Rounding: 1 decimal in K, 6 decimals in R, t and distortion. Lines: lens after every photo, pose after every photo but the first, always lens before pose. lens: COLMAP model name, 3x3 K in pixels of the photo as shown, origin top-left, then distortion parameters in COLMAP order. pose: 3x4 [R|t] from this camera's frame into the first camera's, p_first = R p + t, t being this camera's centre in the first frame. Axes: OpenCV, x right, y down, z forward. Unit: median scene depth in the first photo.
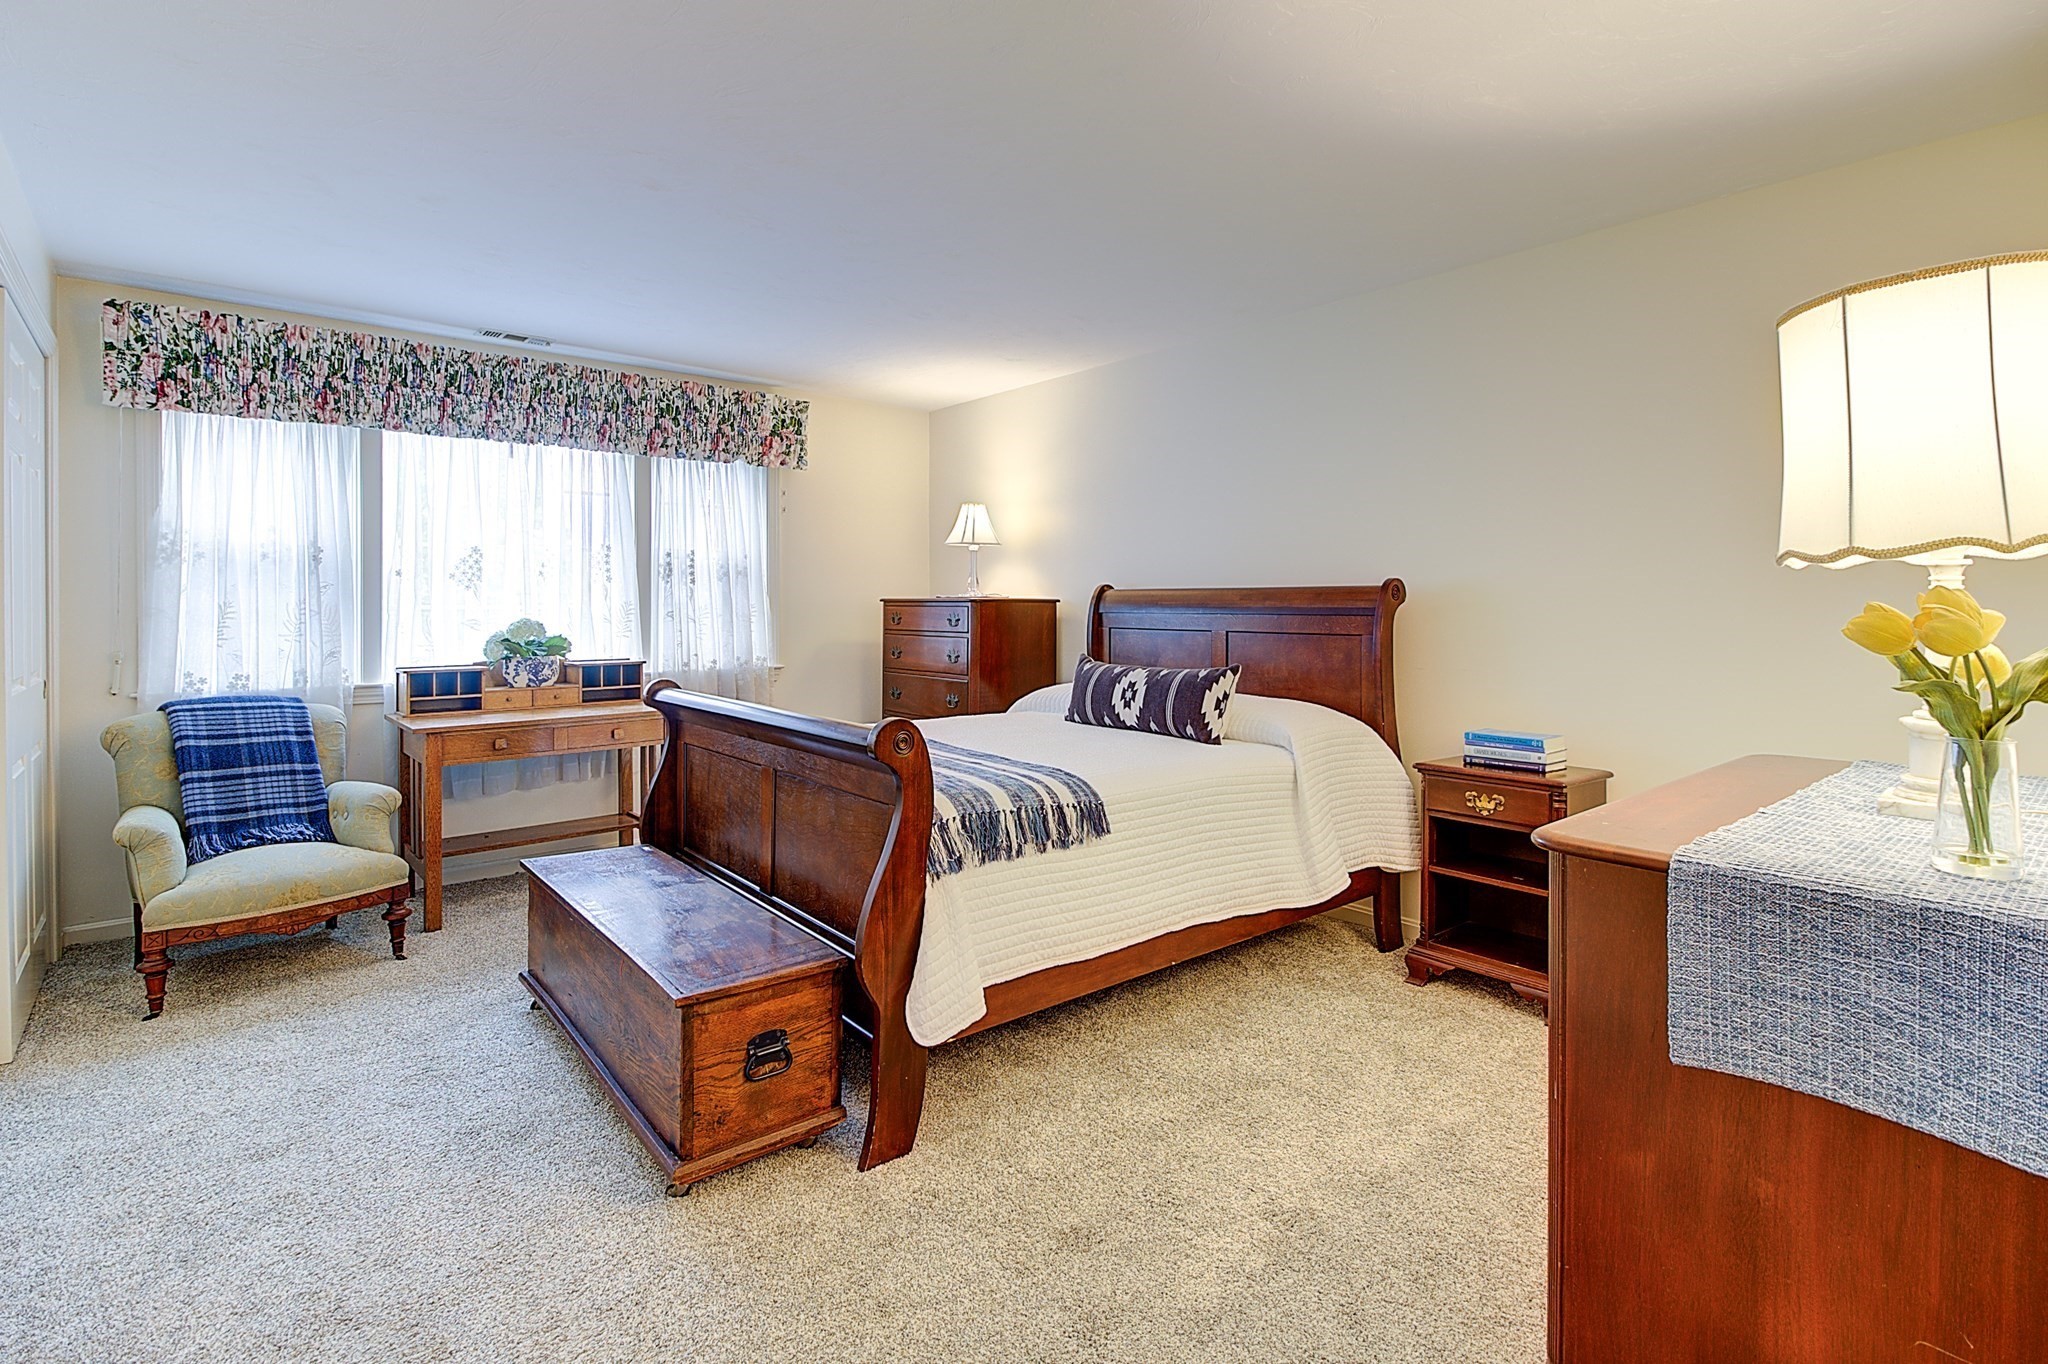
lens RADIAL K [[955.7, 0, 1061.4], [0, 955.7, 610.1], [0, 0, 1]] dist [0.013684, -0.000909]
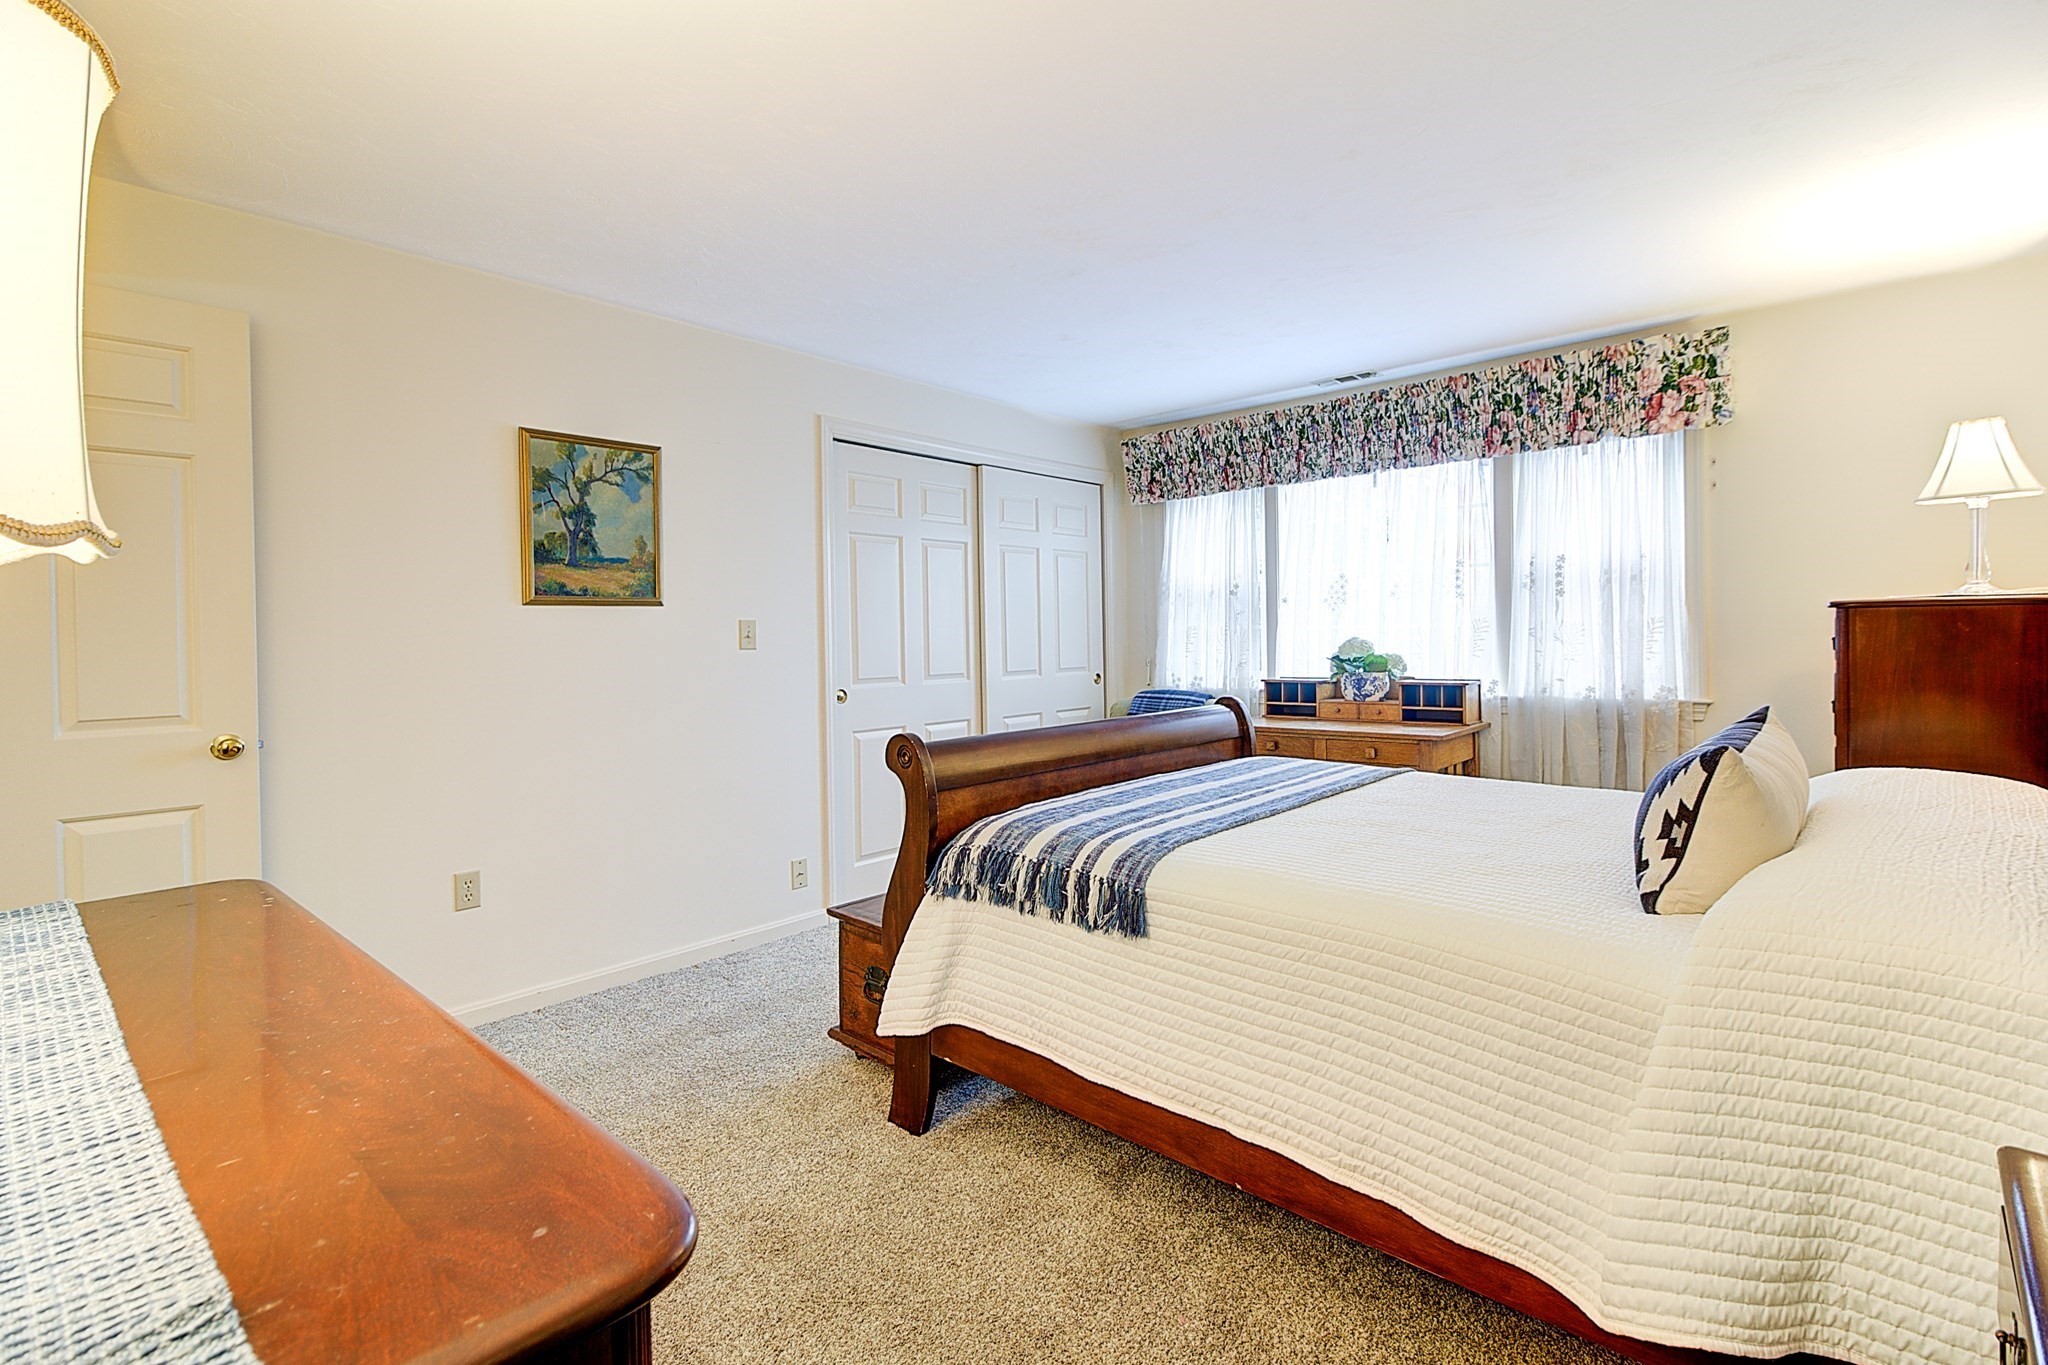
lens RADIAL K [[955.7, 0, 1023.3], [0, 955.7, 642.9], [0, 0, 1]] dist [0.013684, -0.000909]
pose [[0.121750, 0.007336, -0.992534, 0.453878], [0.014943, 0.999846, 0.009223, -0.000167], [0.992448, -0.015954, 0.121622, 0.486856]]
